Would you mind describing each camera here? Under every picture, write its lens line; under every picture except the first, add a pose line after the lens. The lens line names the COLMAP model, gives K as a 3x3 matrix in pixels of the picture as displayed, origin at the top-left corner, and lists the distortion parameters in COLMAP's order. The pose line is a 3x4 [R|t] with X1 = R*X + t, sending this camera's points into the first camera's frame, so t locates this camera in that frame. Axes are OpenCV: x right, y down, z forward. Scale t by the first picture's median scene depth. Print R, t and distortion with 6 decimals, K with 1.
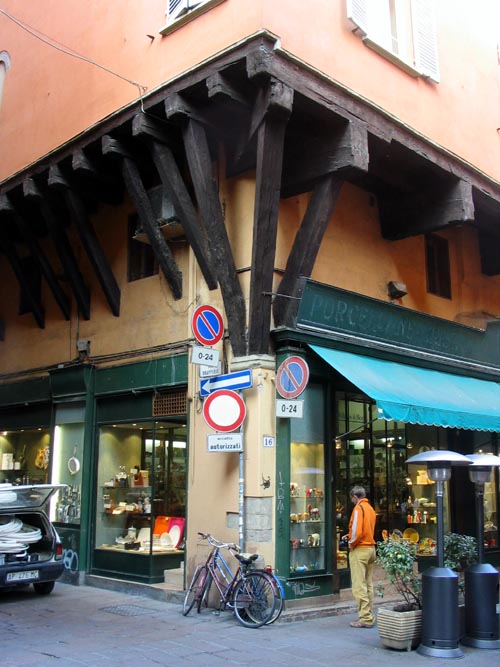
lens RADIAL K [[714.0, 0, 250.0], [0, 714.0, 333.5], [0, 0, 1]] dist [-0.182142, 0.318130]
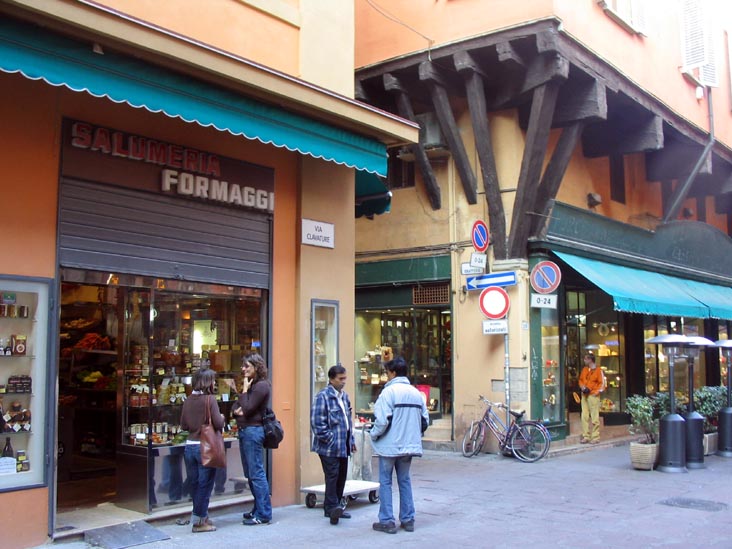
lens RADIAL K [[783.6, 0, 366.0], [0, 783.6, 274.5], [0, 0, 1]] dist [-0.182142, 0.318130]
pose [[0.993499, 0.002204, 0.113819, -0.419404], [-0.014954, 0.993675, 0.111296, -0.094978], [-0.112854, -0.112275, 0.987248, -0.363455]]
